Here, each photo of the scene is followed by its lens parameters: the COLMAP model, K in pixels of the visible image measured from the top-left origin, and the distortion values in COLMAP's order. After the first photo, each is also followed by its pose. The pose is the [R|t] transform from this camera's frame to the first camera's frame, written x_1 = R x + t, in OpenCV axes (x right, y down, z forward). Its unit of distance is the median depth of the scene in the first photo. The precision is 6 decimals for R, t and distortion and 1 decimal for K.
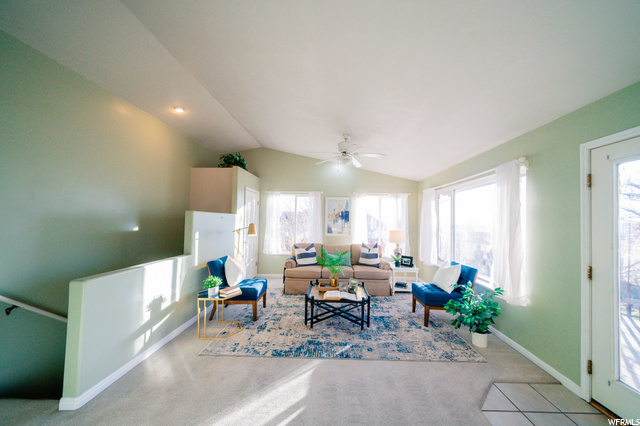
lens RADIAL K [[221.6, 0, 331.1], [0, 221.6, 214.8], [0, 0, 1]] dist [-0.005681, 0.000007]
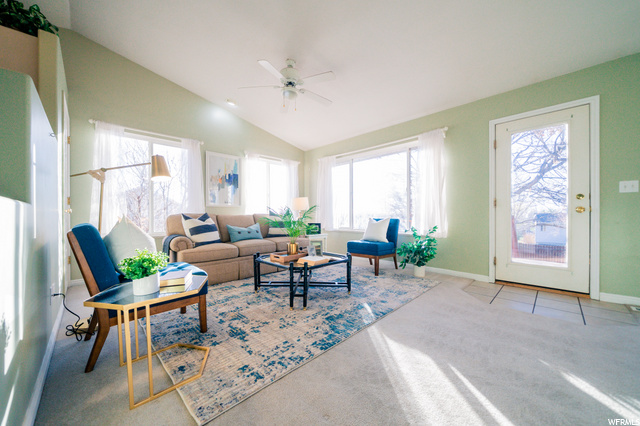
lens RADIAL K [[232.2, 0, 313.0], [0, 232.2, 215.1], [0, 0, 1]] dist [-0.006989, -0.000085]
pose [[0.712851, -0.019071, 0.701057, -0.556691], [-0.002700, 0.999548, 0.029936, 0.183740], [-0.701311, -0.023232, 0.712477, 0.432778]]
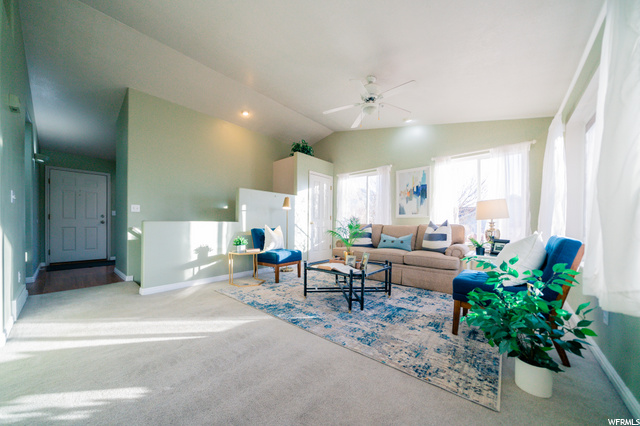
lens RADIAL K [[227.1, 0, 319.7], [0, 227.1, 224.3], [0, 0, 1]] dist [-0.001880, -0.000016]
pose [[0.764446, -0.014585, -0.644522, 0.550850], [0.026523, 0.999609, 0.008838, 0.191119], [0.644142, -0.023851, 0.764534, 0.297436]]
